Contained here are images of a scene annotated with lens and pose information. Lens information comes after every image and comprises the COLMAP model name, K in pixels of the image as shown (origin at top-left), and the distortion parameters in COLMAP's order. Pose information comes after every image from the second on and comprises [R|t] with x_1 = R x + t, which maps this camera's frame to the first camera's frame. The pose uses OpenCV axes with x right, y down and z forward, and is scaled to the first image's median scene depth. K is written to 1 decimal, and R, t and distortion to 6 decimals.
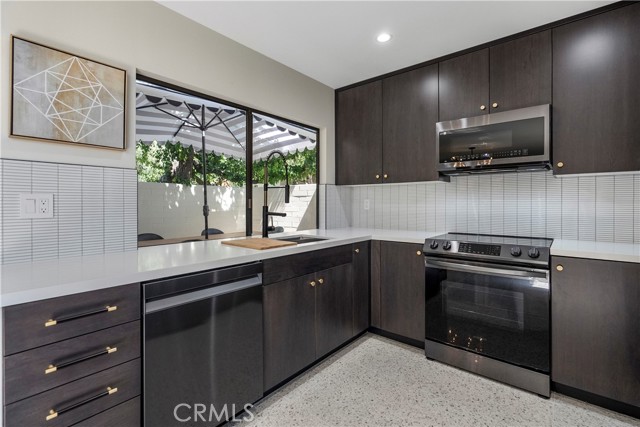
lens RADIAL K [[295.8, 0, 330.1], [0, 295.8, 205.5], [0, 0, 1]] dist [0.001657, -0.000542]
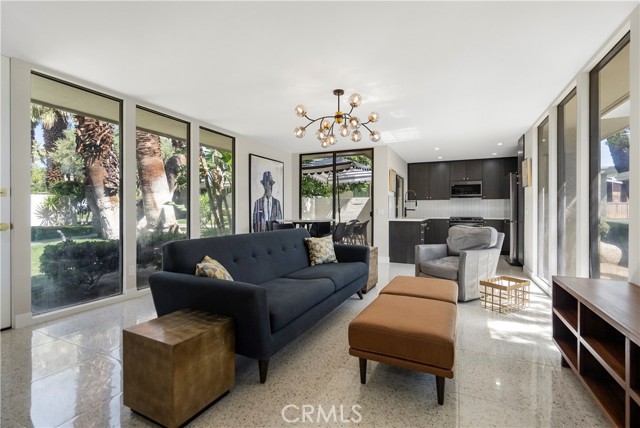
lens RADIAL K [[295.8, 0, 322.6], [0, 295.8, 209.9], [0, 0, 1]] dist [0.001657, -0.000542]
pose [[0.965212, 0.004883, 0.261423, -2.020019], [-0.002476, 0.999951, -0.009533, 0.065384], [-0.261457, 0.008554, 0.965177, -1.928547]]
